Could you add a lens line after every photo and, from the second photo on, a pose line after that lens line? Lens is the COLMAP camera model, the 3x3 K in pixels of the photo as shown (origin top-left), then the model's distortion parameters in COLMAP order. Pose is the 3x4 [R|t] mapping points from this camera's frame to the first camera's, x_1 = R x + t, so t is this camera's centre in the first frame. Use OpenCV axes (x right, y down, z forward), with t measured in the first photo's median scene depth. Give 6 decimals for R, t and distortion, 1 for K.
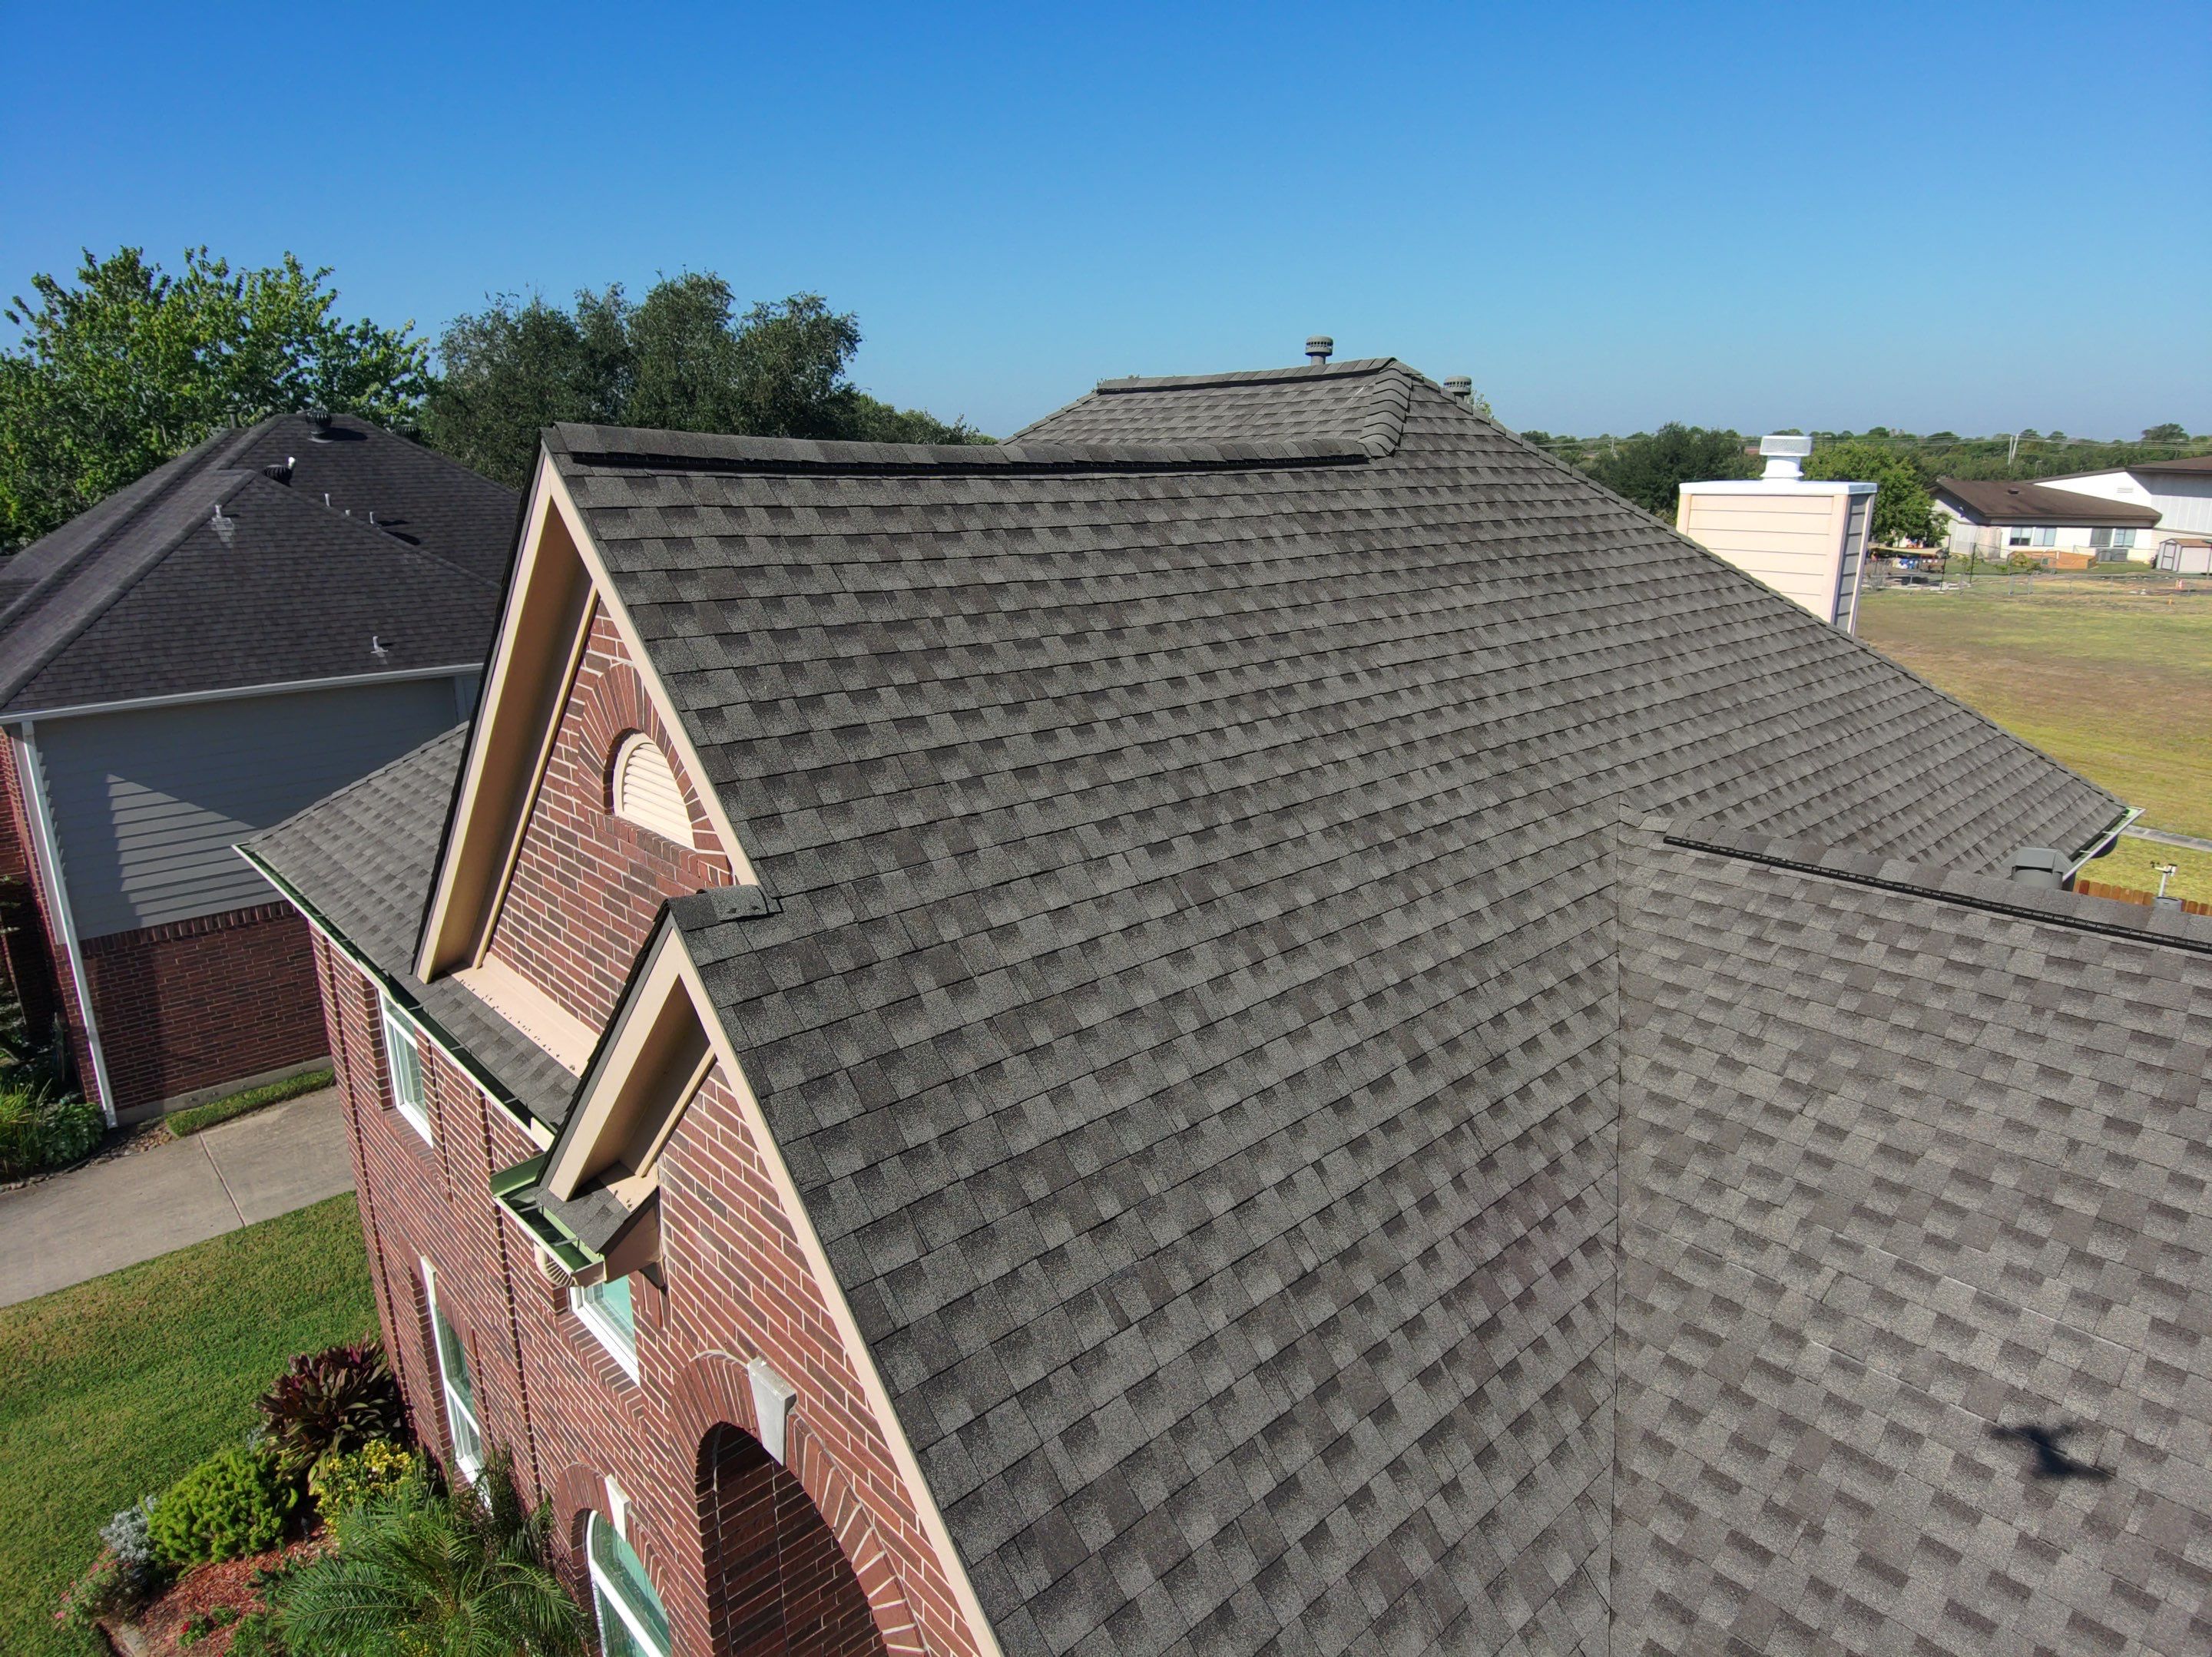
lens RADIAL K [[1303.5, 0, 1112.2], [0, 1303.5, 812.4], [0, 0, 1]] dist [0.084074, -0.112155]
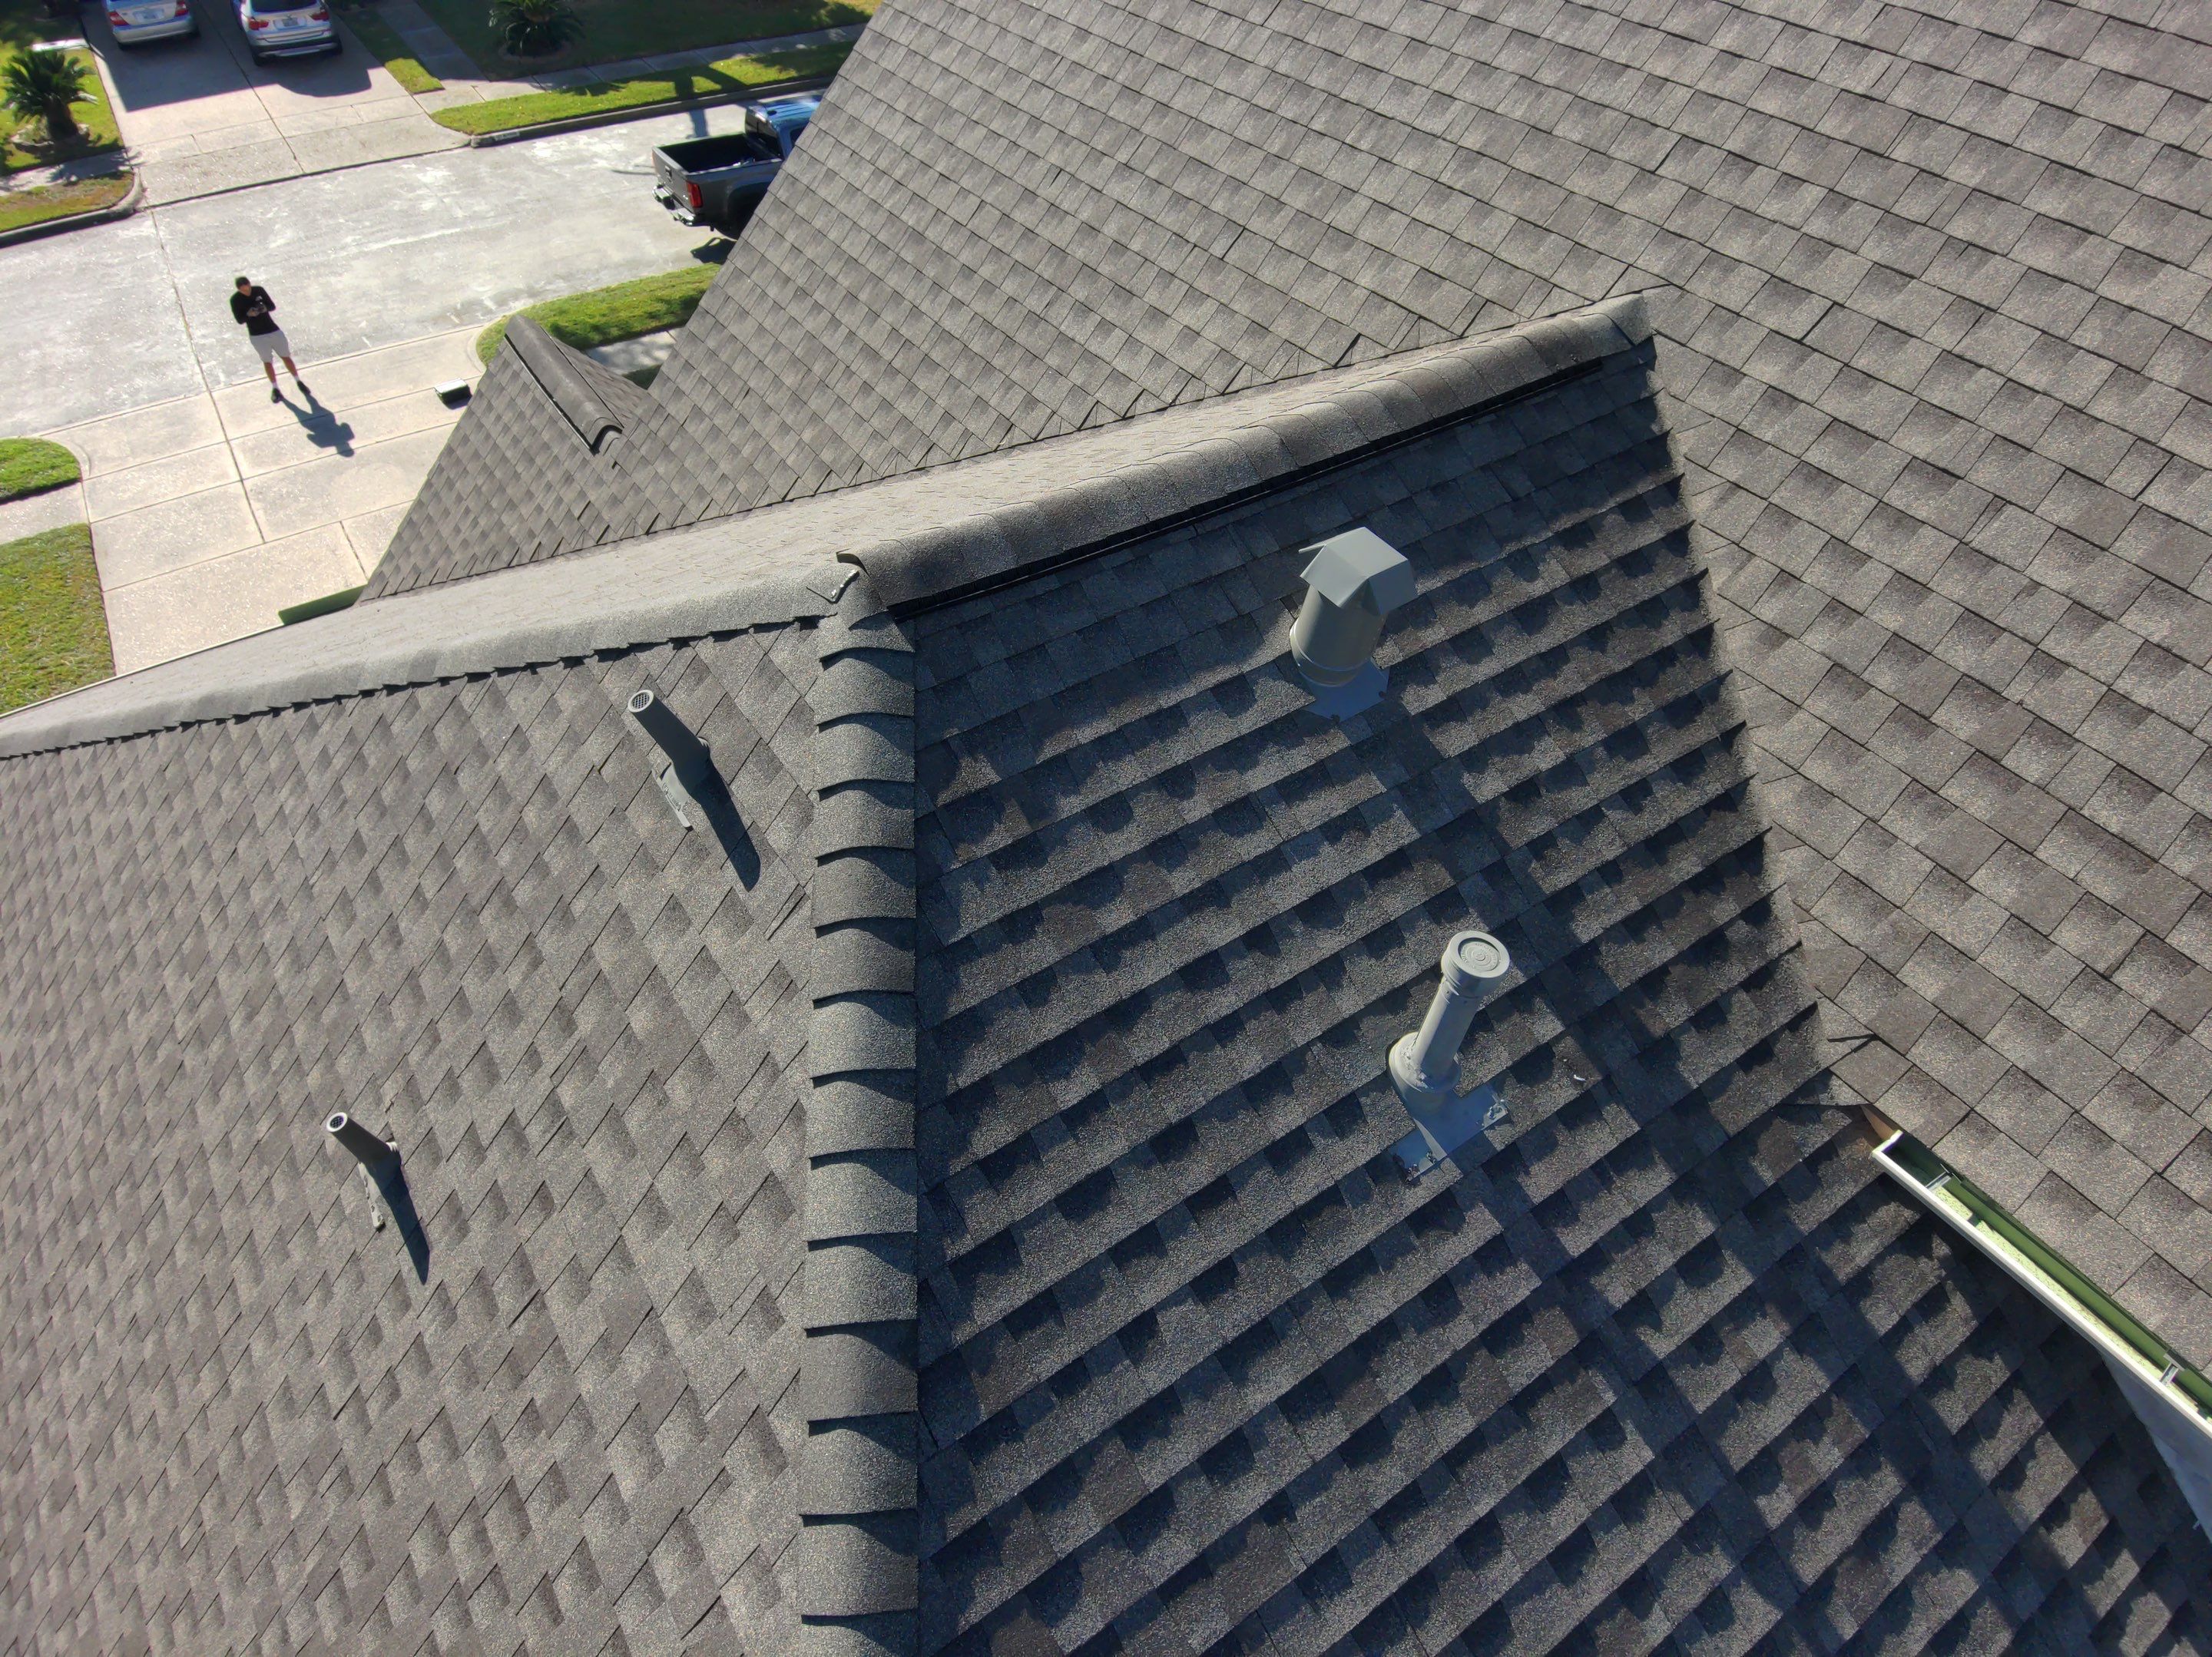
lens RADIAL K [[1312.0, 0, 1102.4], [0, 1312.0, 820.2], [0, 0, 1]] dist [0.051573, -0.070491]
pose [[-0.155169, 0.699966, -0.697116, 1.272362], [-0.266940, 0.649704, 0.711778, -0.270484], [0.951139, 0.296534, 0.086035, 0.977274]]
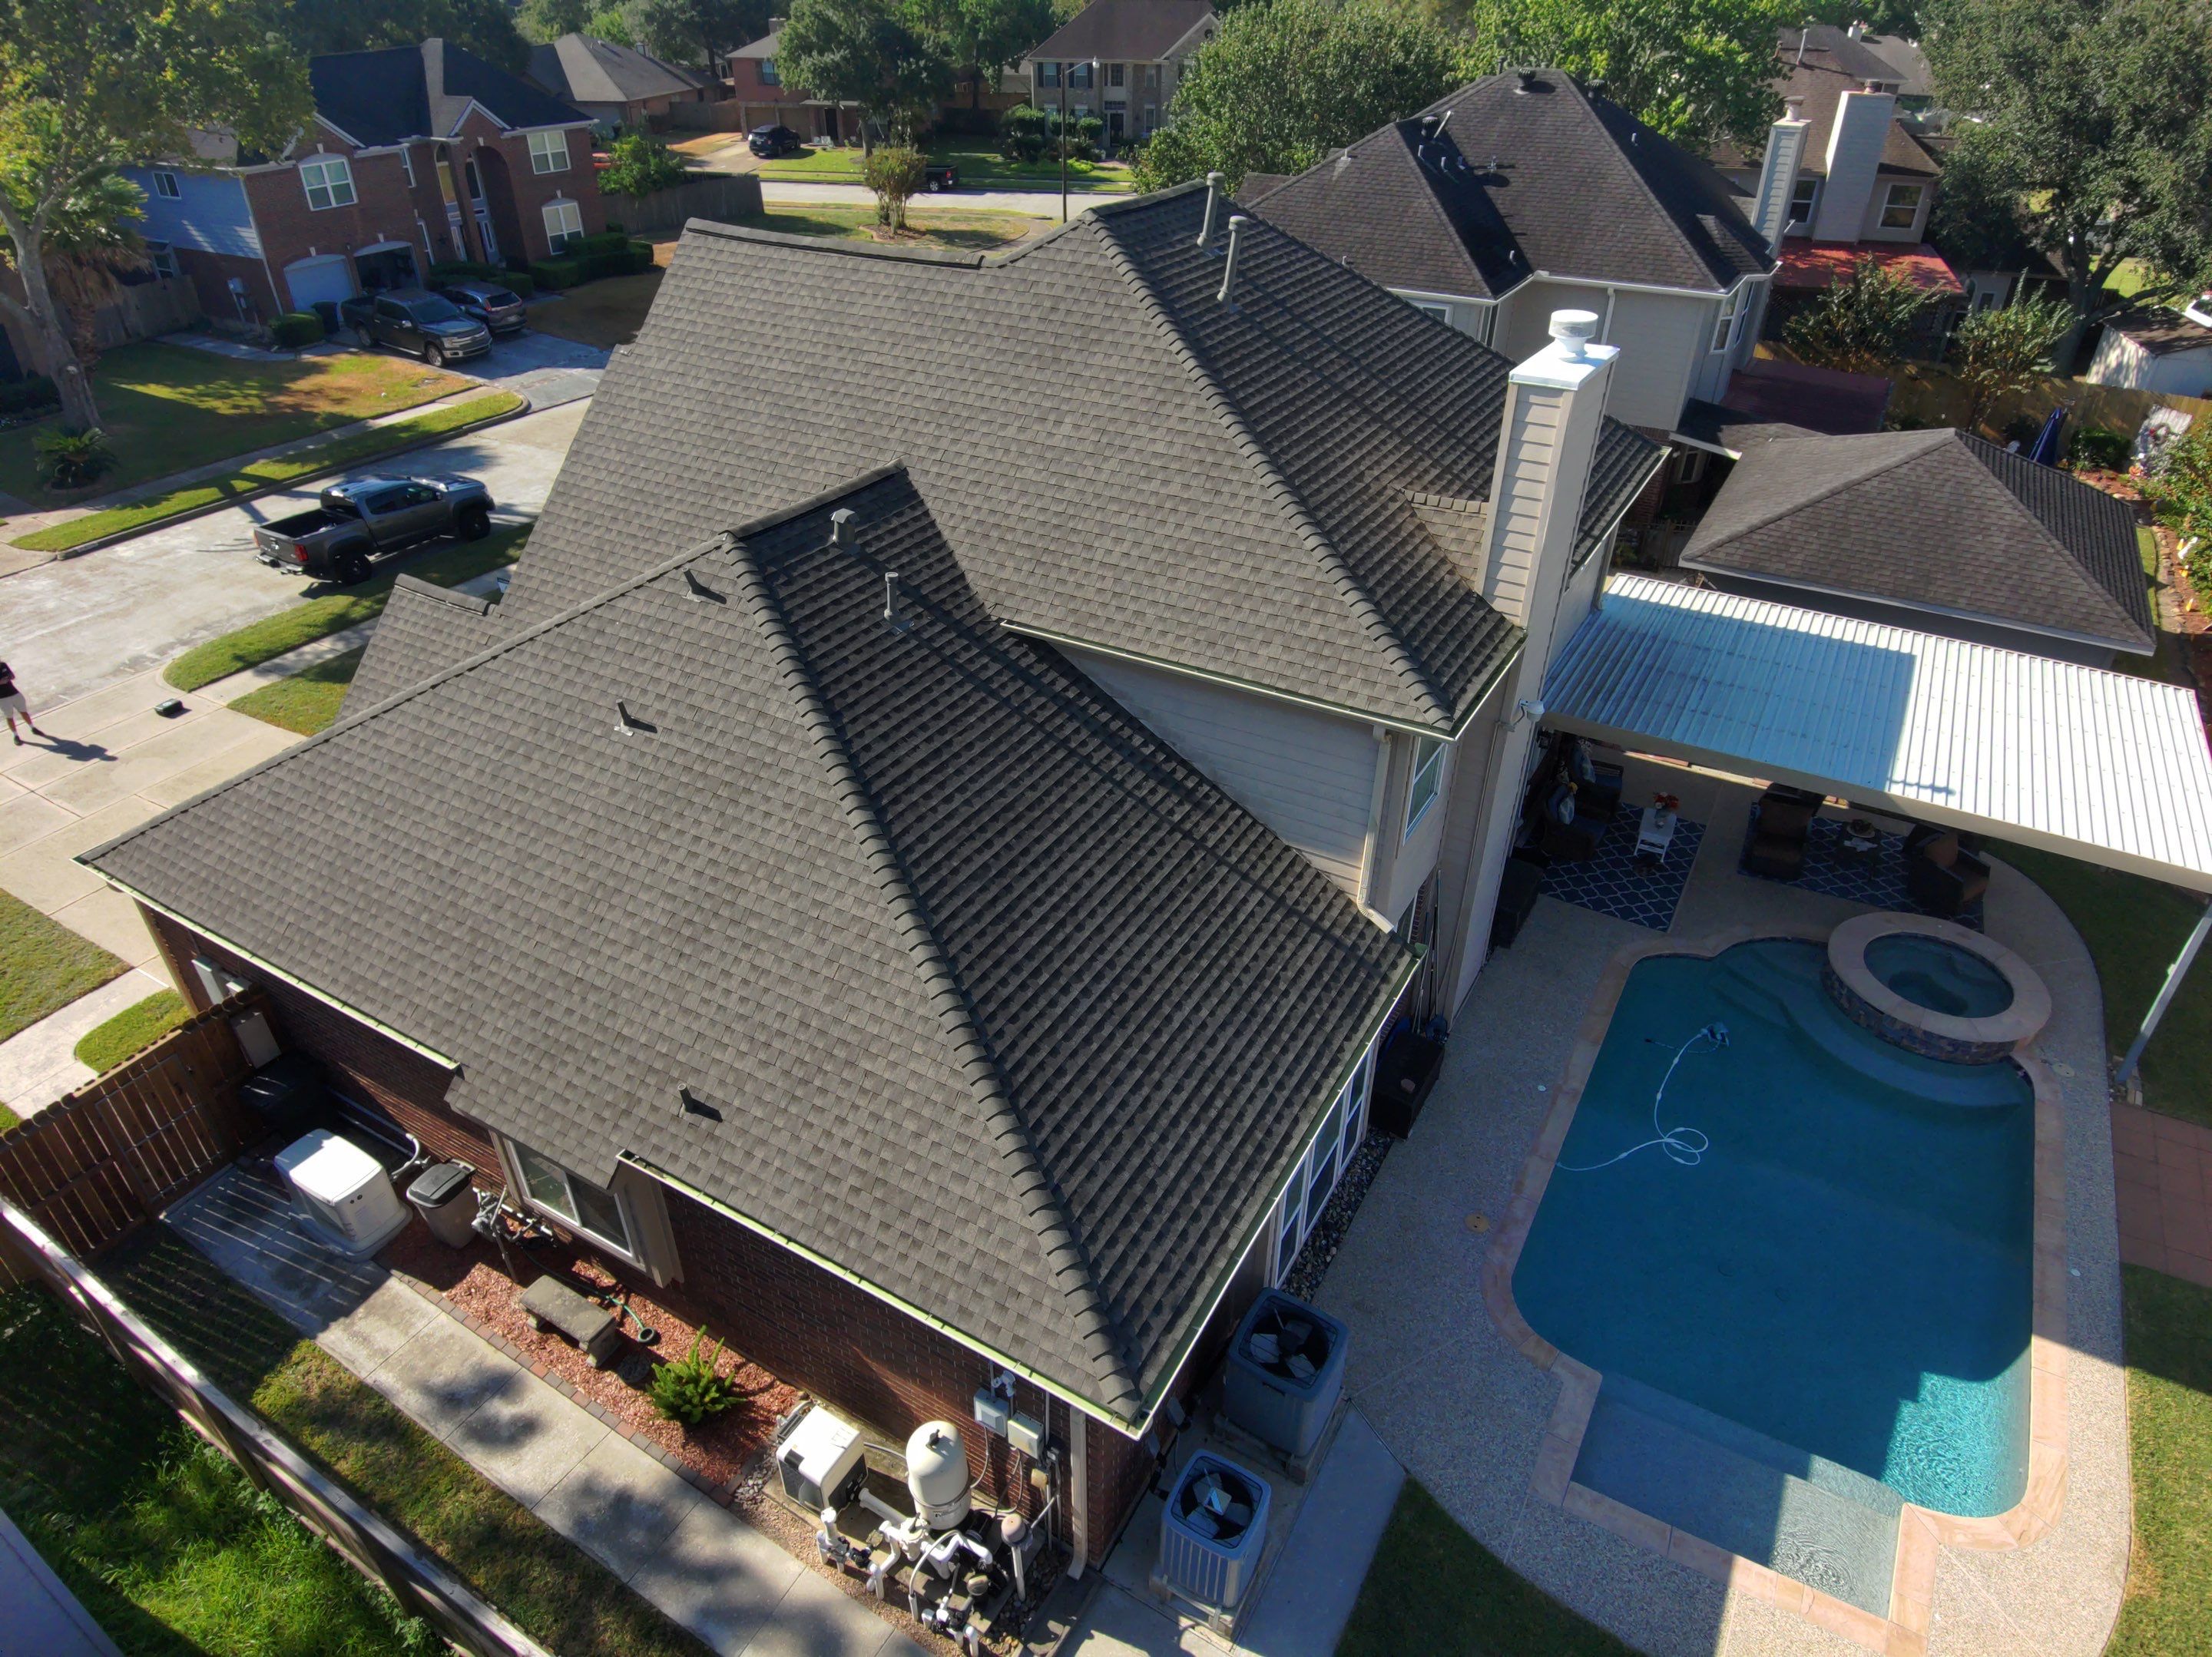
lens RADIAL K [[1304.0, 0, 1112.8], [0, 1304.0, 822.8], [0, 0, 1]] dist [0.083986, -0.110626]
pose [[0.292649, 0.527901, -0.797294, 3.189995], [-0.253771, 0.846775, 0.467516, -0.753987], [0.921931, 0.065512, 0.381774, 0.661812]]
